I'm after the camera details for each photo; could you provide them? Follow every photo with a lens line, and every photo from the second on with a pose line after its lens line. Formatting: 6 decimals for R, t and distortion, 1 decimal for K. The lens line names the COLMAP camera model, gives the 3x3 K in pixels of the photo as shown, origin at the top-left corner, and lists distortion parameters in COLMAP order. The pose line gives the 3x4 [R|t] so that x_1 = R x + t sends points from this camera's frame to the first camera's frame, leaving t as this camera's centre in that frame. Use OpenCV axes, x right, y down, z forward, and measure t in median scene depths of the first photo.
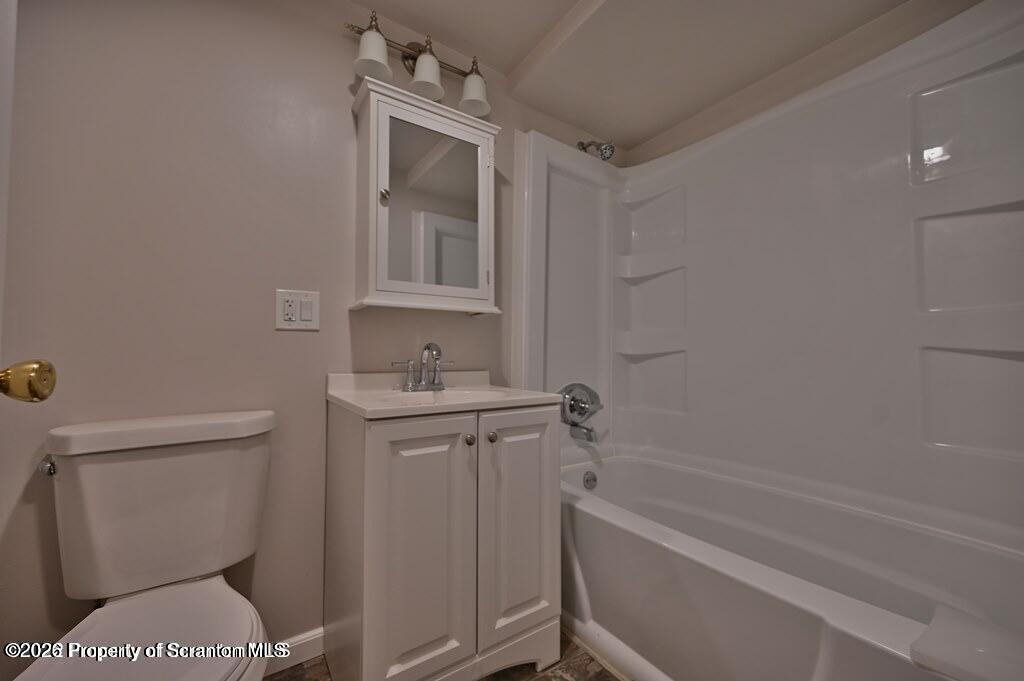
lens RADIAL K [[403.6, 0, 511.9], [0, 403.6, 340.1], [0, 0, 1]] dist [-0.000735, 0.000210]
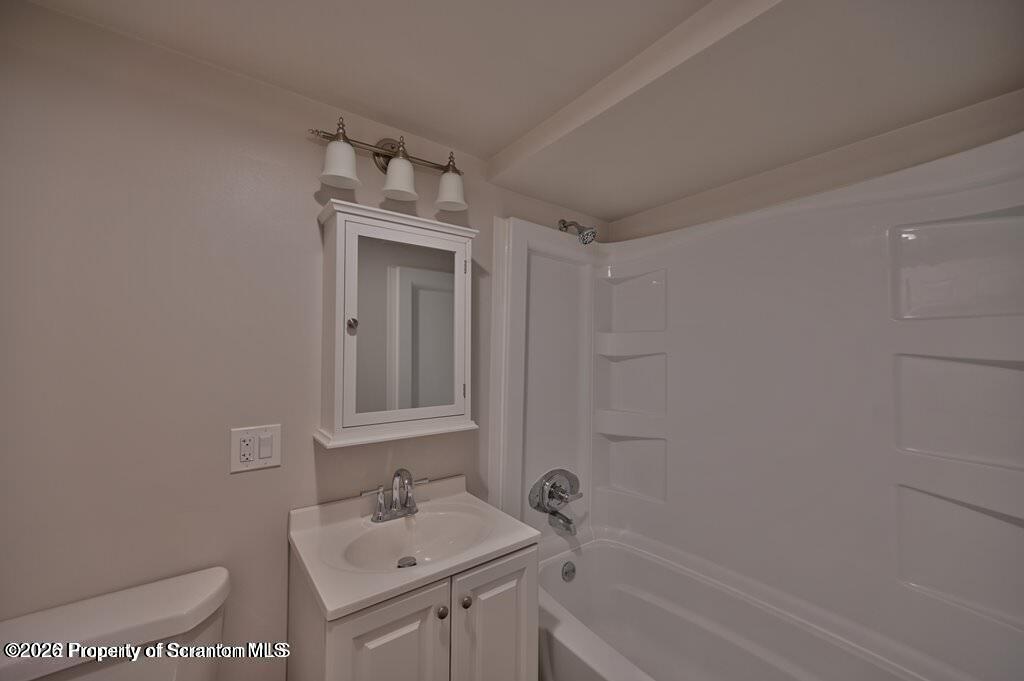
lens RADIAL K [[403.6, 0, 513.4], [0, 403.6, 340.1], [0, 0, 1]] dist [-0.000735, 0.000210]
pose [[0.998620, 0.005823, 0.052203, 0.006480], [-0.006346, 0.999931, 0.009860, -0.307360], [-0.052142, -0.010177, 0.998588, 0.047603]]
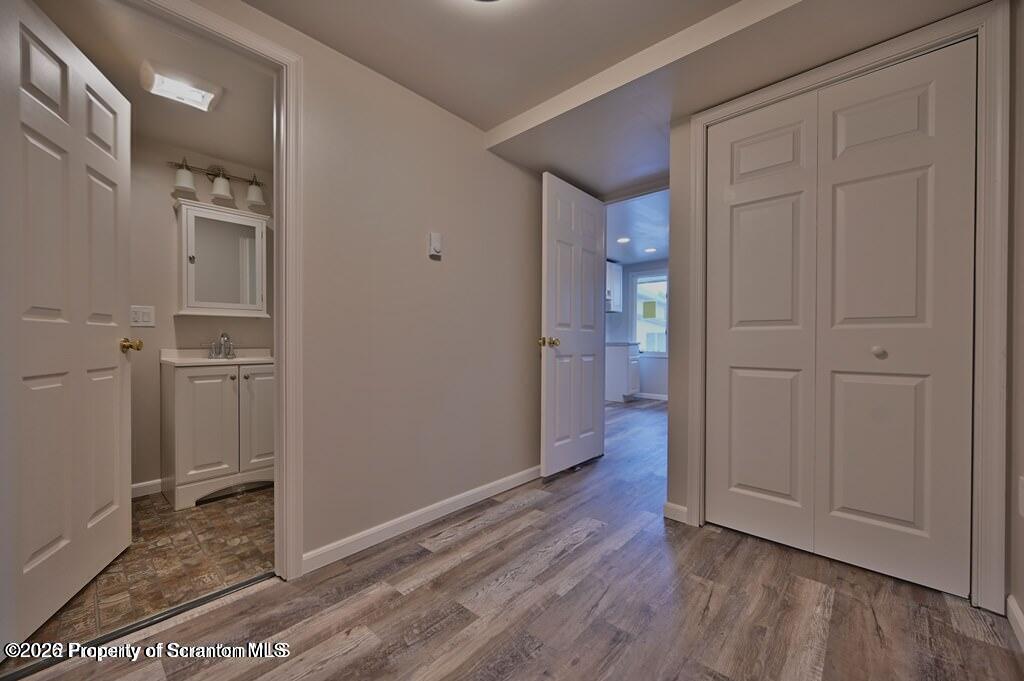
lens RADIAL K [[403.6, 0, 515.4], [0, 403.6, 342.1], [0, 0, 1]] dist [-0.000735, 0.000210]
pose [[0.970667, -0.002088, 0.240420, 0.680856], [-0.007527, 0.999208, 0.039070, -0.036851], [-0.240311, -0.039734, 0.969882, -1.194373]]
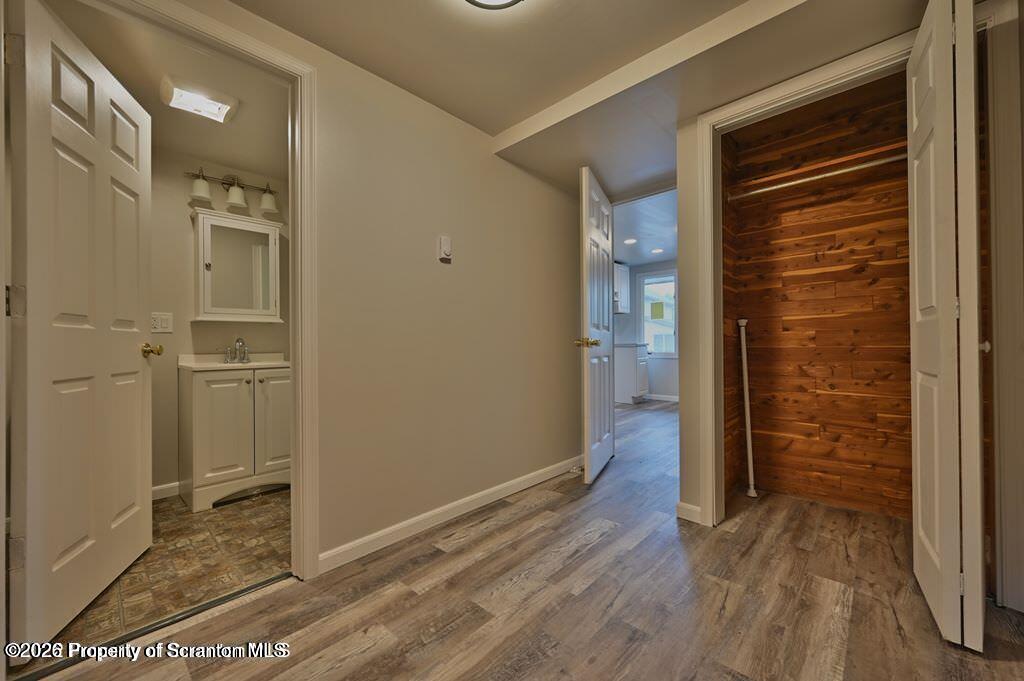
lens RADIAL K [[403.6, 0, 514.2], [0, 403.6, 340.0], [0, 0, 1]] dist [-0.000735, 0.000210]
pose [[0.975166, -0.010719, 0.221216, 0.665763], [0.005176, 0.999658, 0.025623, -0.028358], [-0.221415, -0.023842, 0.974888, -1.203245]]
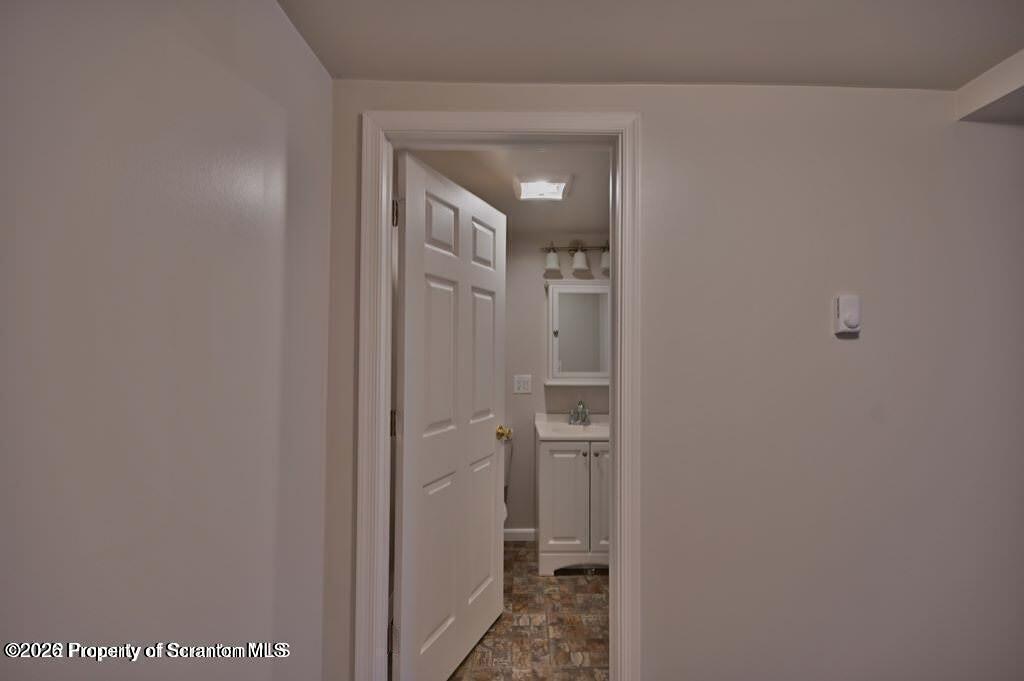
lens RADIAL K [[403.6, 0, 517.9], [0, 403.6, 342.9], [0, 0, 1]] dist [-0.000735, 0.000210]
pose [[0.833032, -0.008444, -0.553160, 0.636387], [0.014547, 0.999872, 0.006644, -0.296030], [0.553034, -0.013582, 0.833048, -0.809534]]
